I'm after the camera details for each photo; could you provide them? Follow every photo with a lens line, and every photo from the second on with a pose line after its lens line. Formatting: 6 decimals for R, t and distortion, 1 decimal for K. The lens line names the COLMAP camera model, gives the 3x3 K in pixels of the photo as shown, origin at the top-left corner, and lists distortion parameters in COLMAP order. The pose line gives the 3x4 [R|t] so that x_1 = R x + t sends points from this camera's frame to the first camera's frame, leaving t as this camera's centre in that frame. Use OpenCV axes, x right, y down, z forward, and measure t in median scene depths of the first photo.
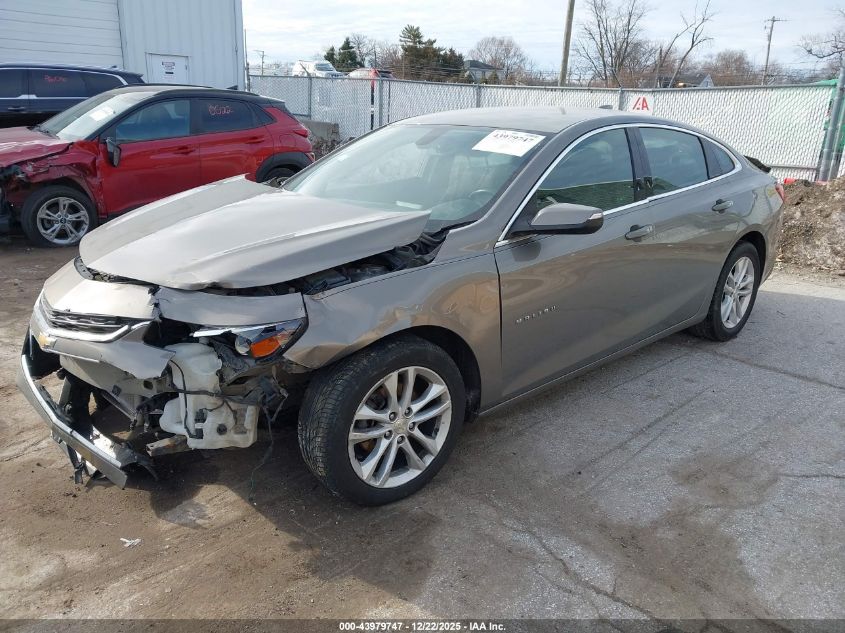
lens RADIAL K [[677.5, 0, 415.6], [0, 677.5, 316.7], [0, 0, 1]] dist [0.006022, -0.001130]
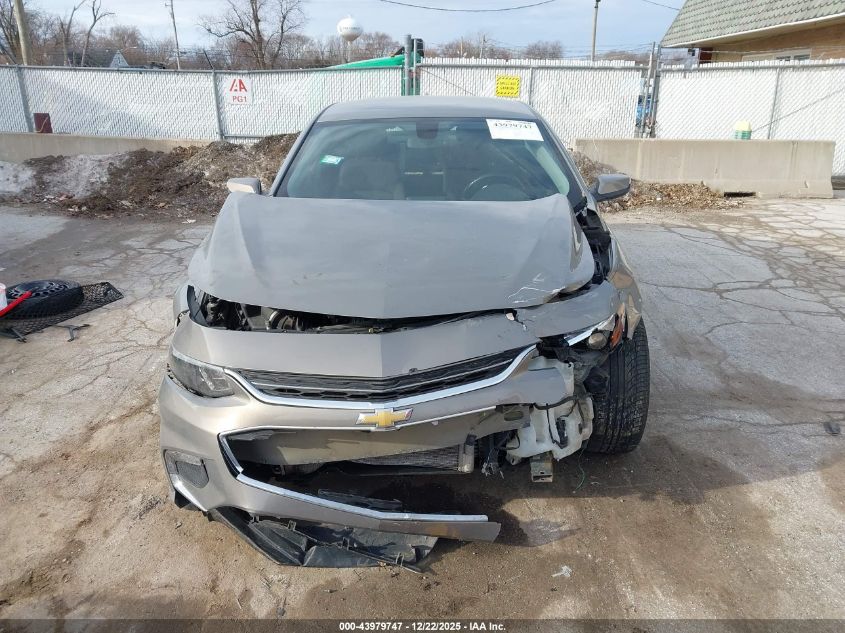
lens RADIAL K [[677.5, 0, 415.6], [0, 677.5, 316.7], [0, 0, 1]] dist [0.006022, -0.001130]
pose [[0.672920, -0.259271, 0.692789, -0.282799], [0.236016, 0.962865, 0.131098, -0.047662], [-0.701052, 0.075291, 0.709124, 0.109709]]
